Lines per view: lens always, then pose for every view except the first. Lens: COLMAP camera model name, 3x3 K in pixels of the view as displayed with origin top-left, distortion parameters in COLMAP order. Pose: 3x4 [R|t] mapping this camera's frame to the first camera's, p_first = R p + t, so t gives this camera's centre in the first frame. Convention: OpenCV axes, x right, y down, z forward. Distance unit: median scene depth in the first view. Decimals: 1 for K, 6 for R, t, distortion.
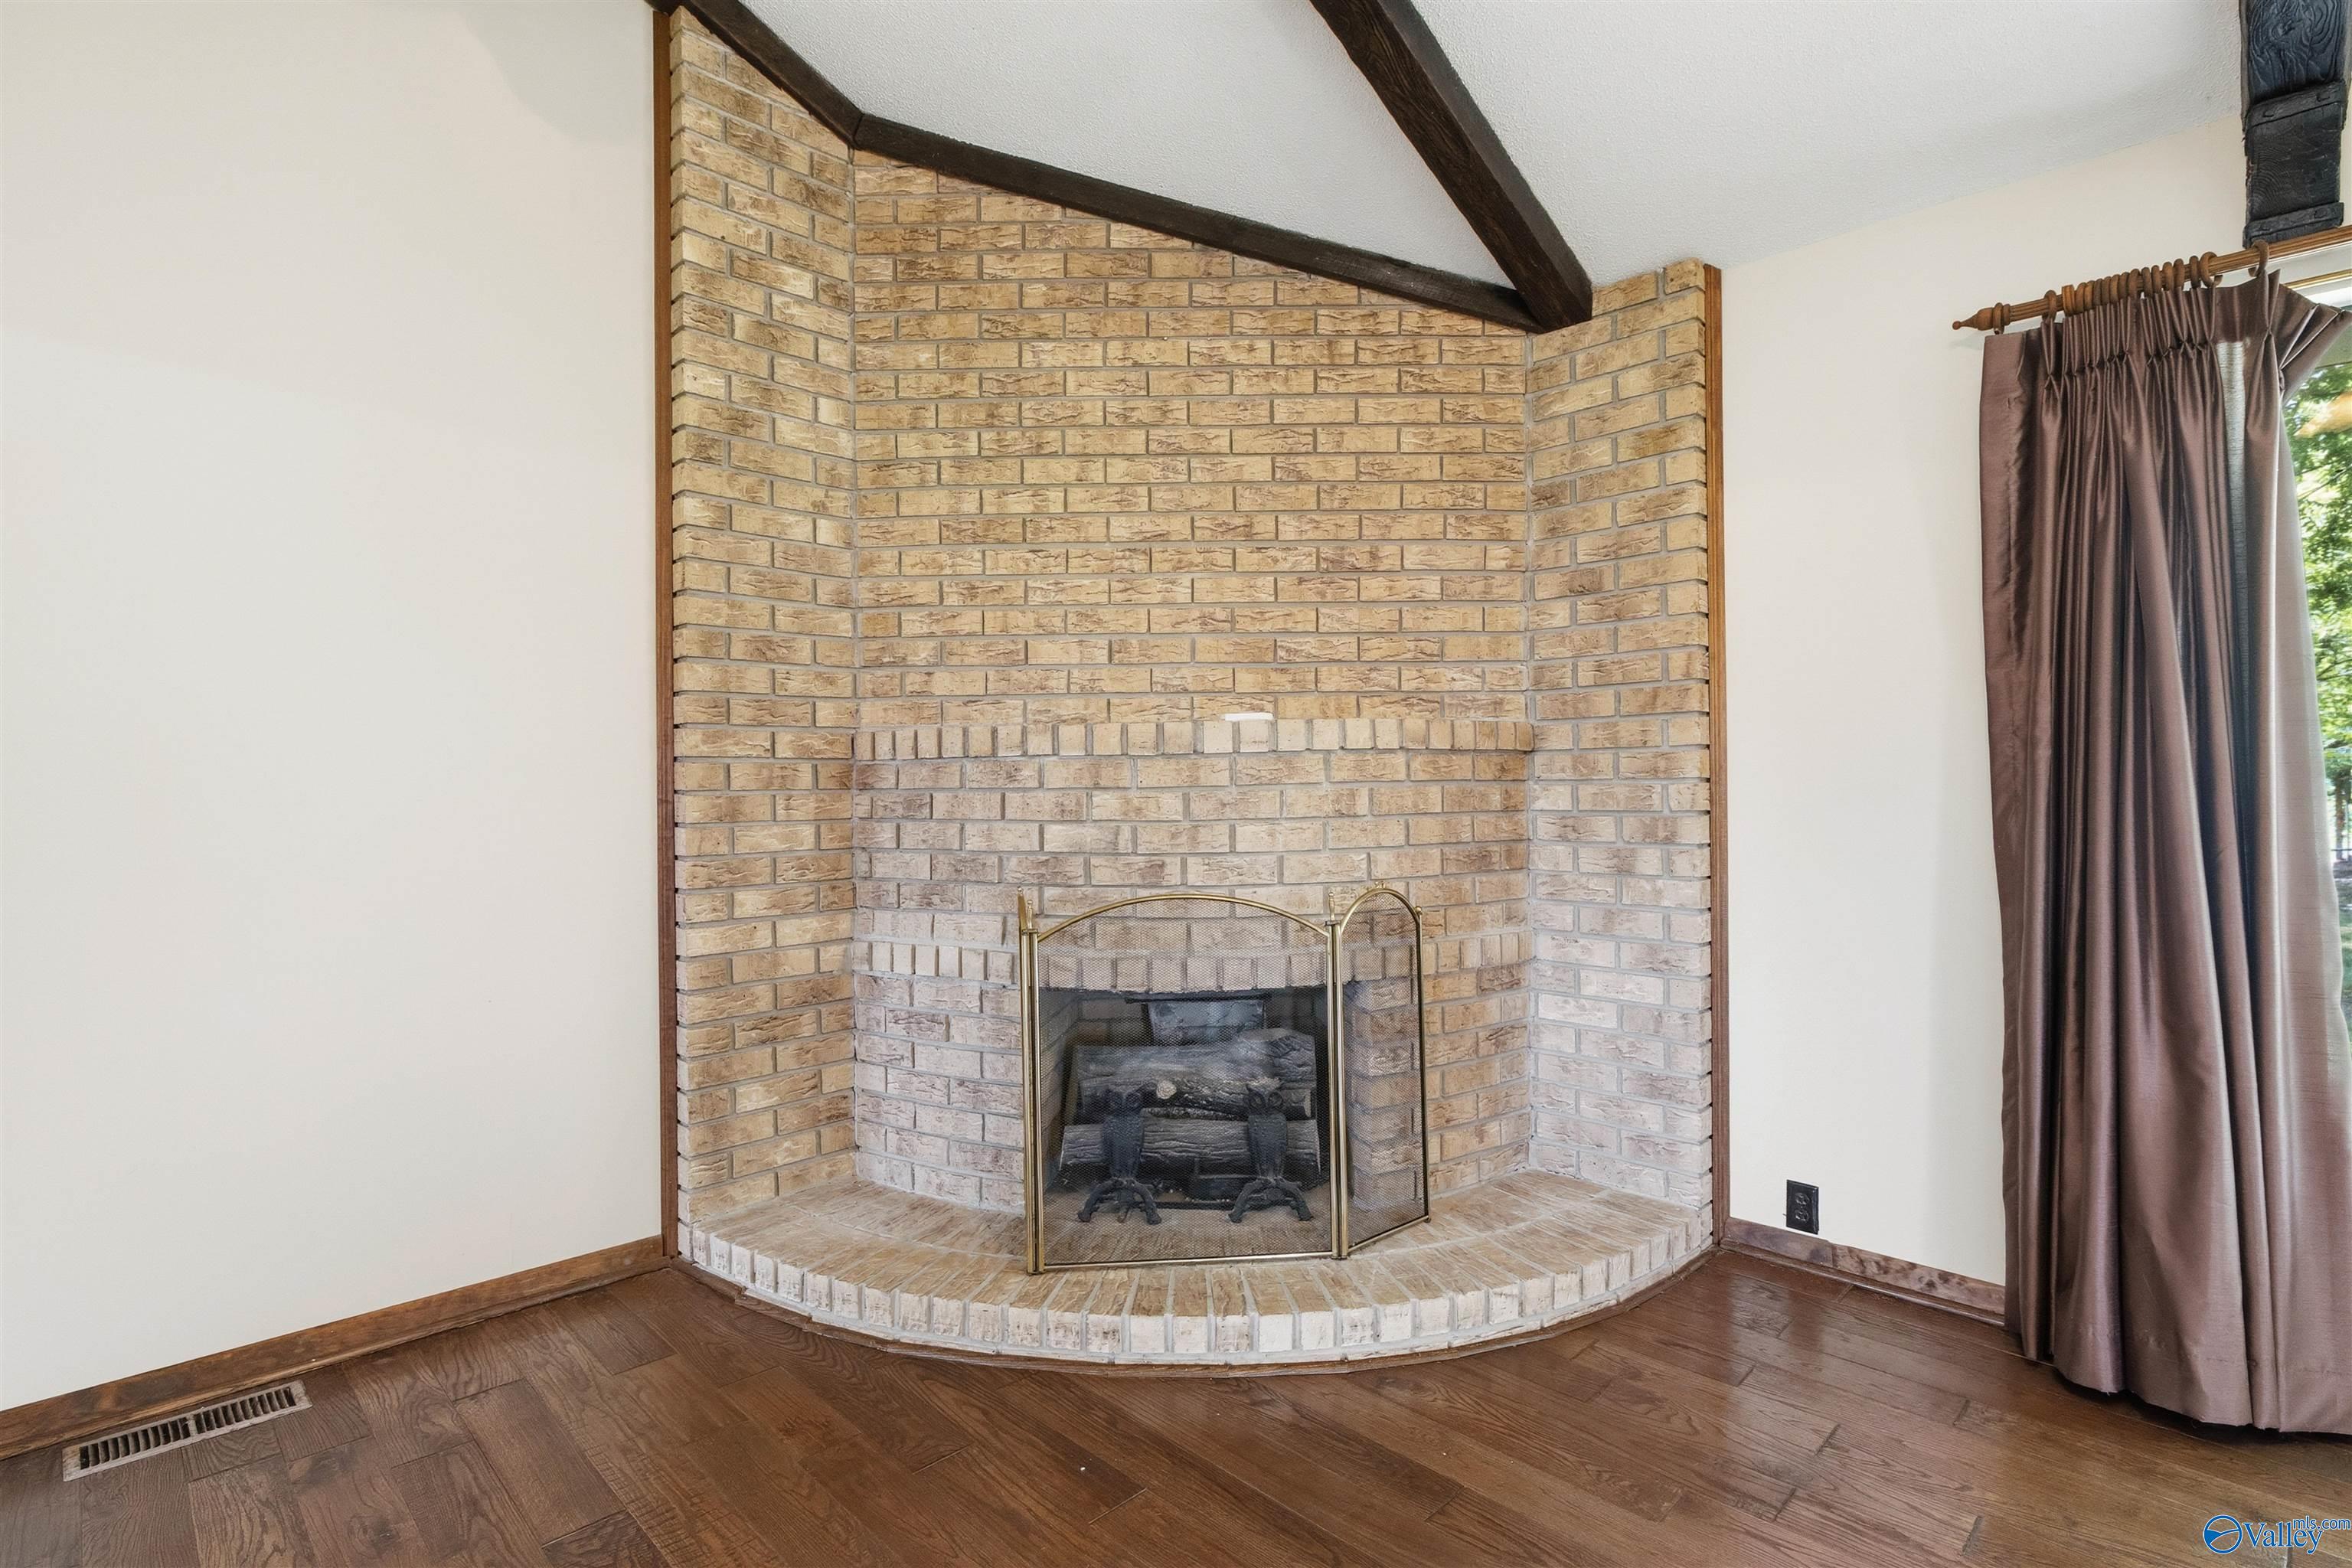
lens RADIAL K [[1069.9, 0, 1175.0], [0, 1069.9, 785.8], [0, 0, 1]] dist [-0.005304, 0.001083]
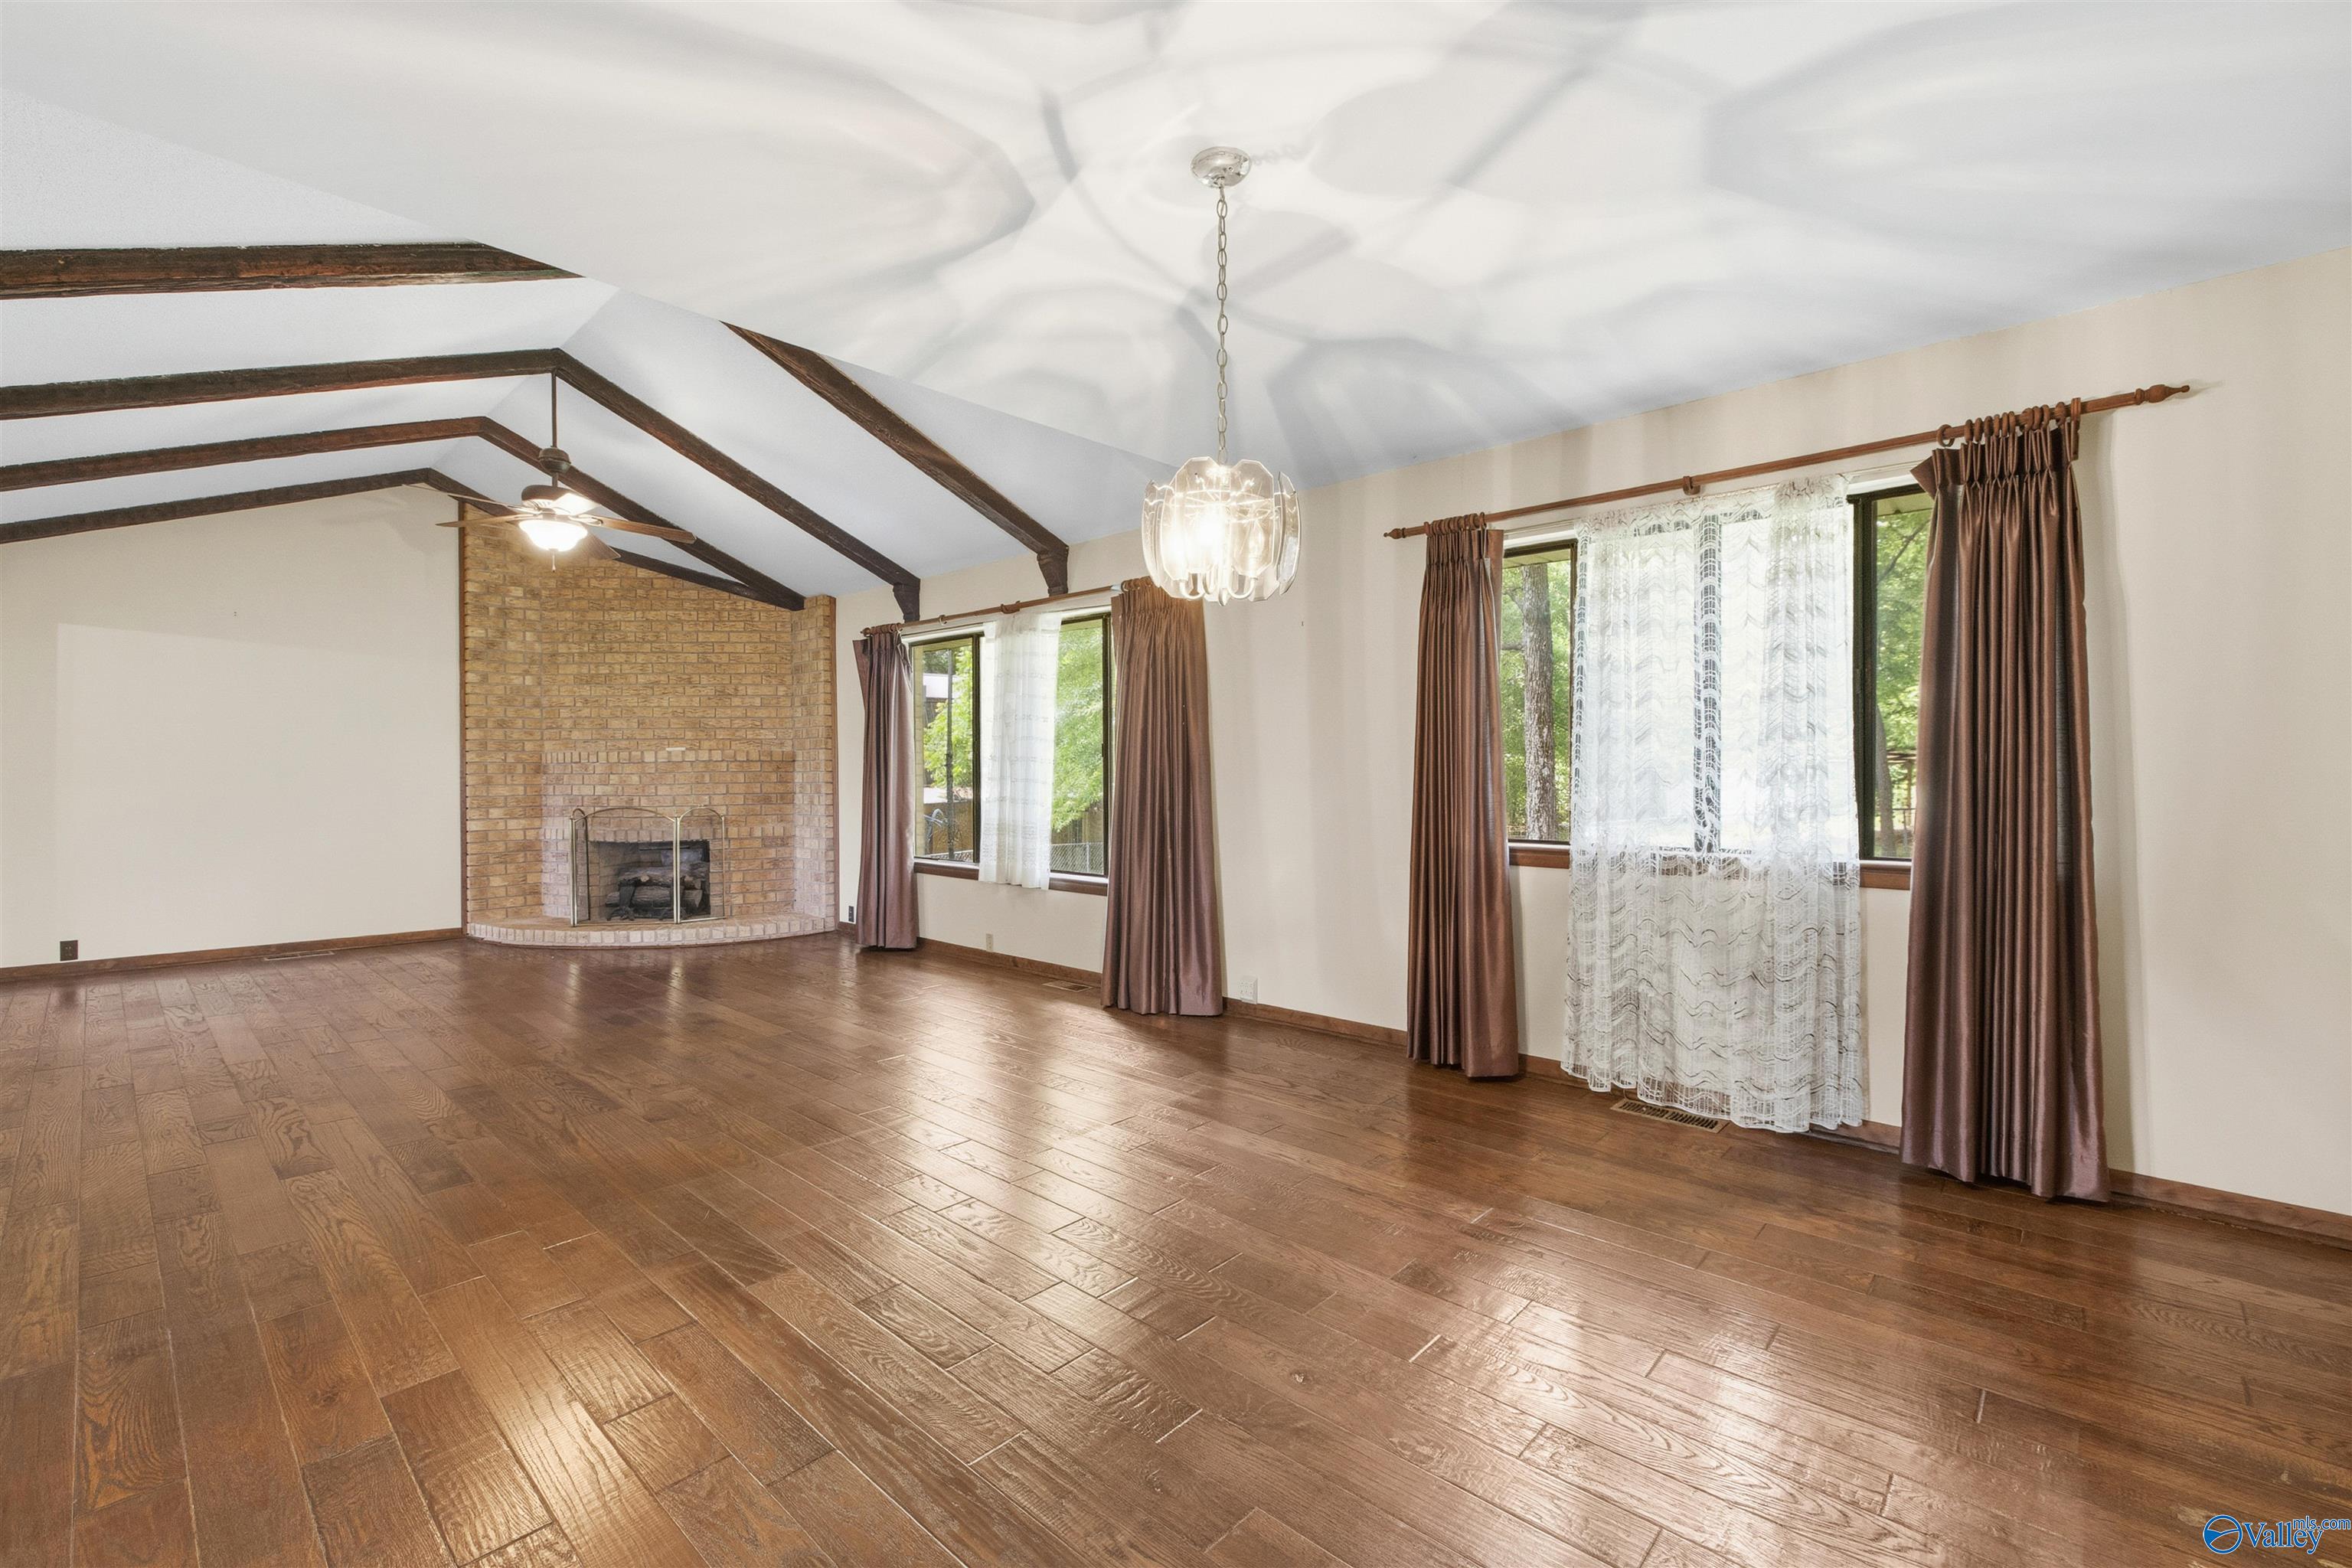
lens RADIAL K [[968.0, 0, 1189.2], [0, 968.0, 778.0], [0, 0, 1]] dist [0.002825, -0.000306]
pose [[0.998931, 0.004455, 0.046003, 1.300230], [-0.004756, 0.999968, 0.006443, -0.009867], [-0.045973, -0.006655, 0.998921, -1.628012]]
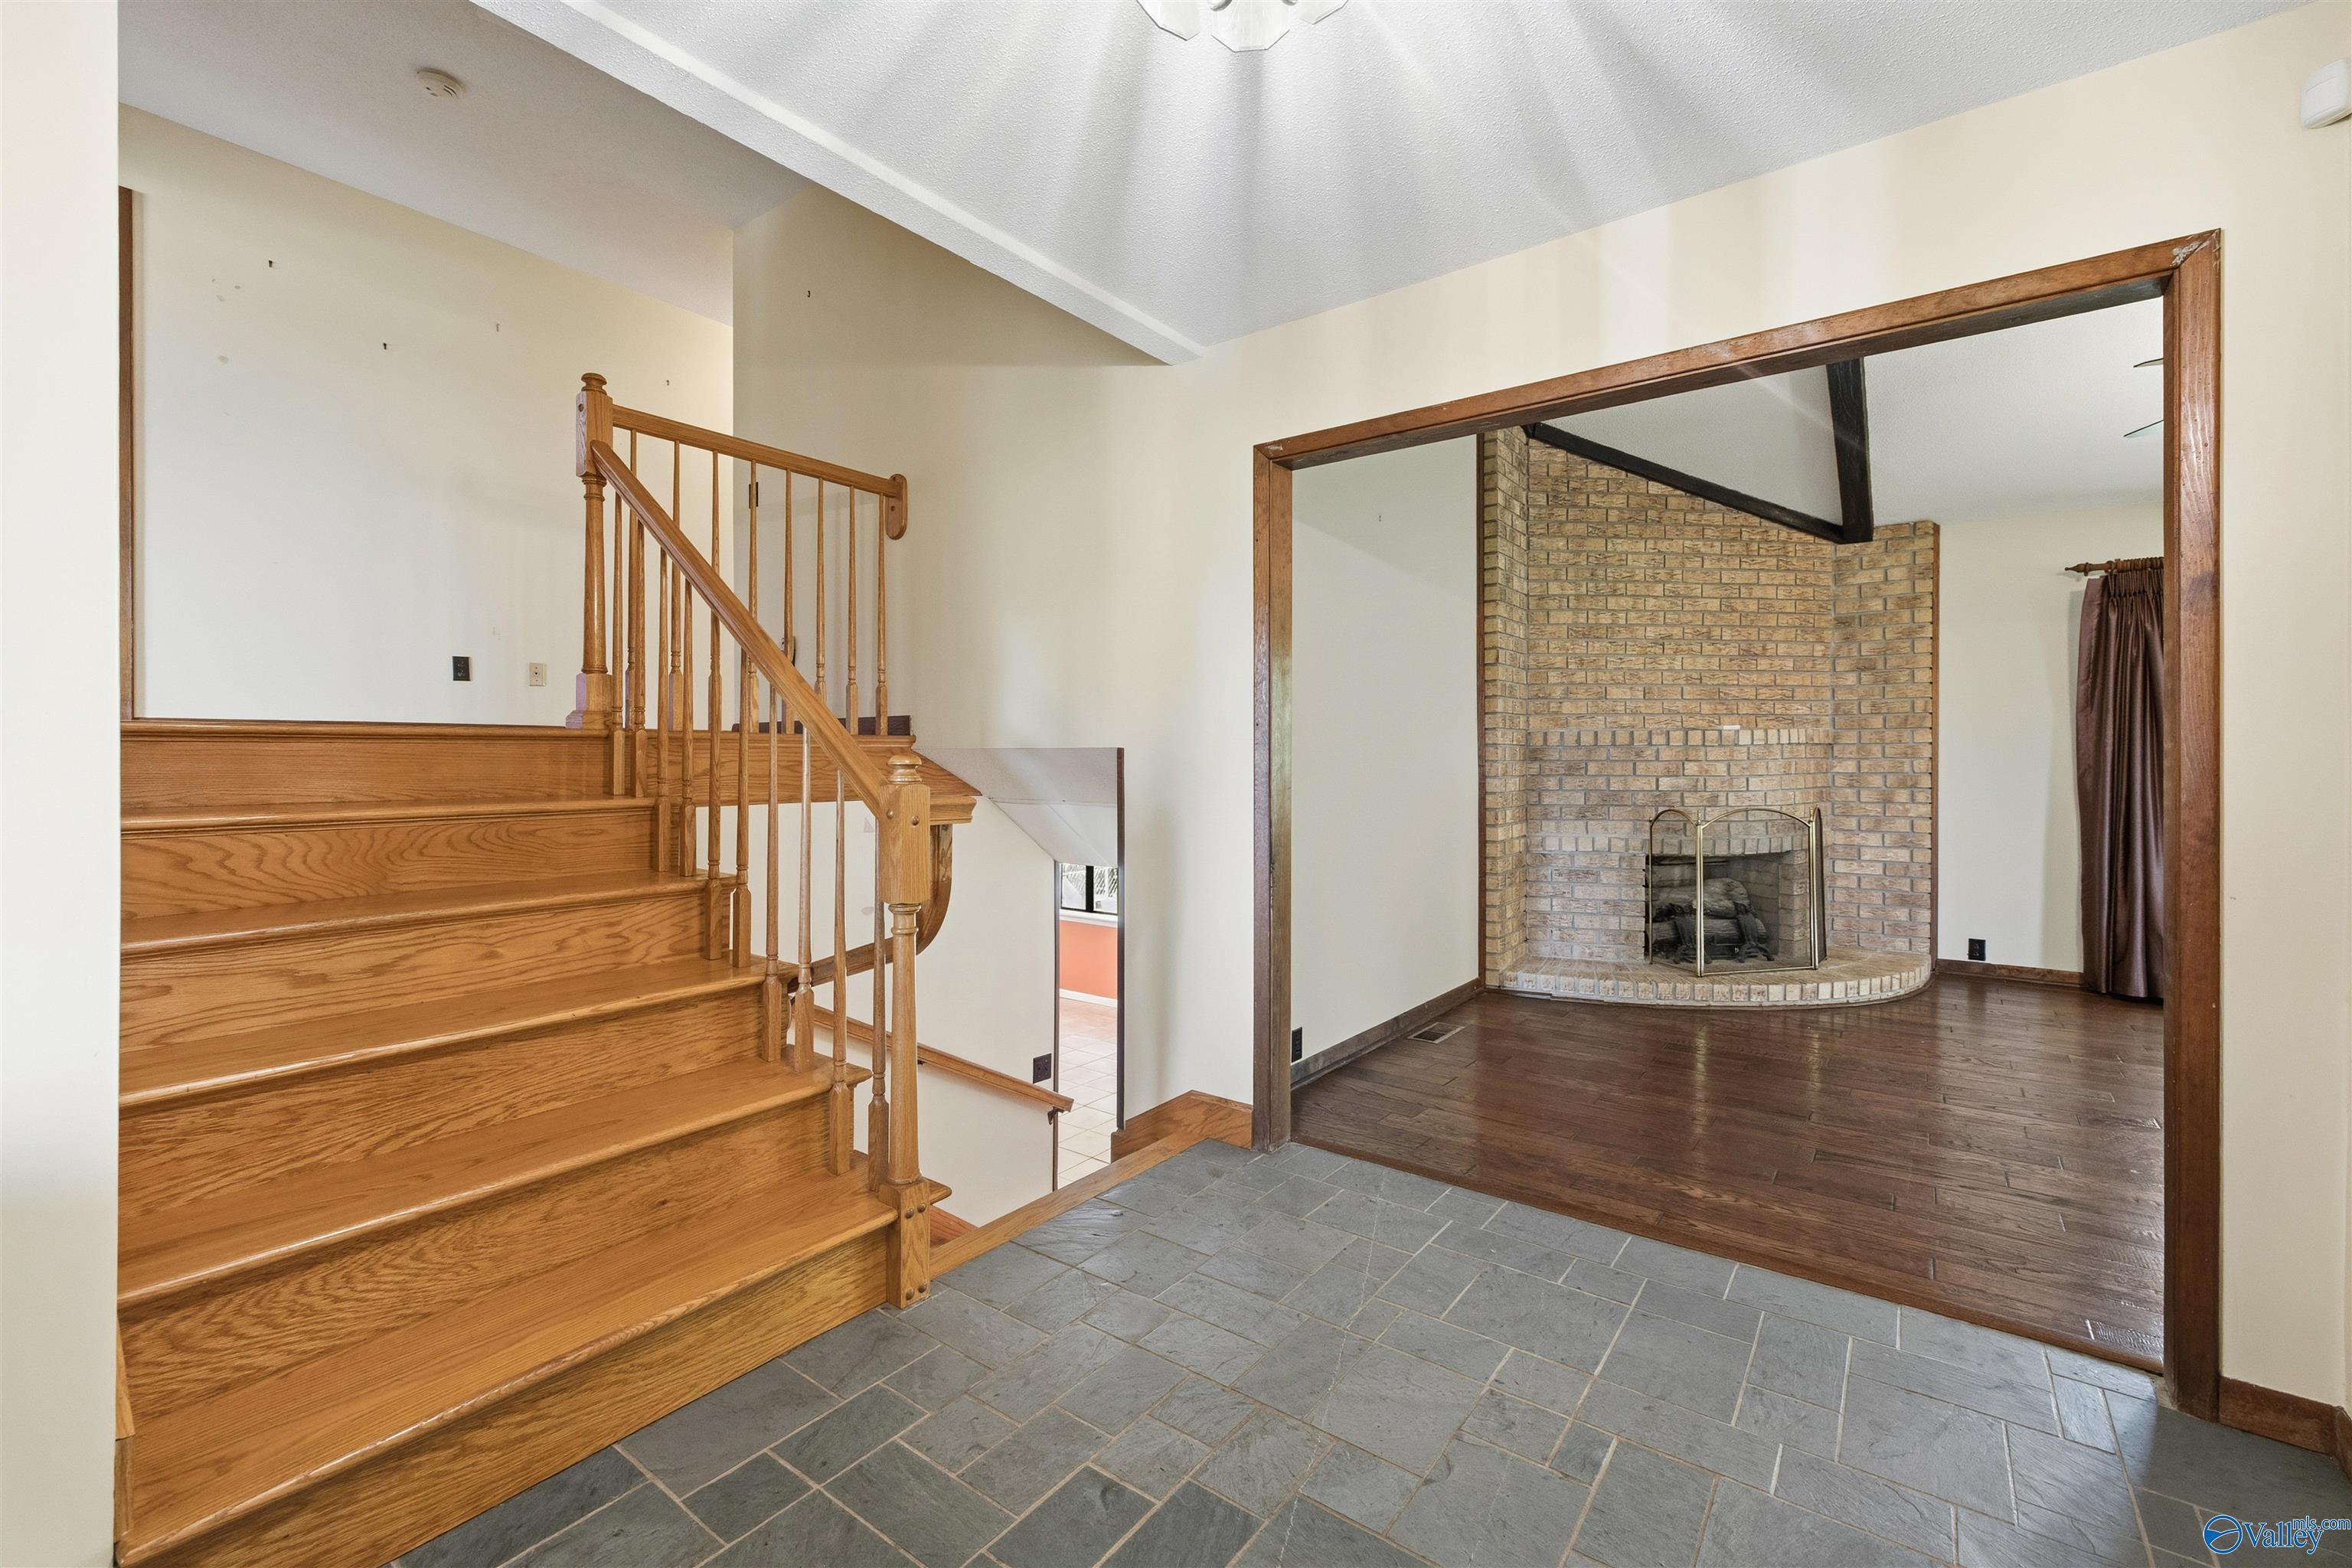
lens RADIAL K [[968.0, 0, 1112.6], [0, 968.0, 759.8], [0, 0, 1]] dist [0.002825, -0.000306]
pose [[0.991735, 0.006005, 0.128160, -1.355818], [-0.006455, 0.999974, 0.003098, 0.001321], [-0.128138, -0.003899, 0.991749, -0.721594]]
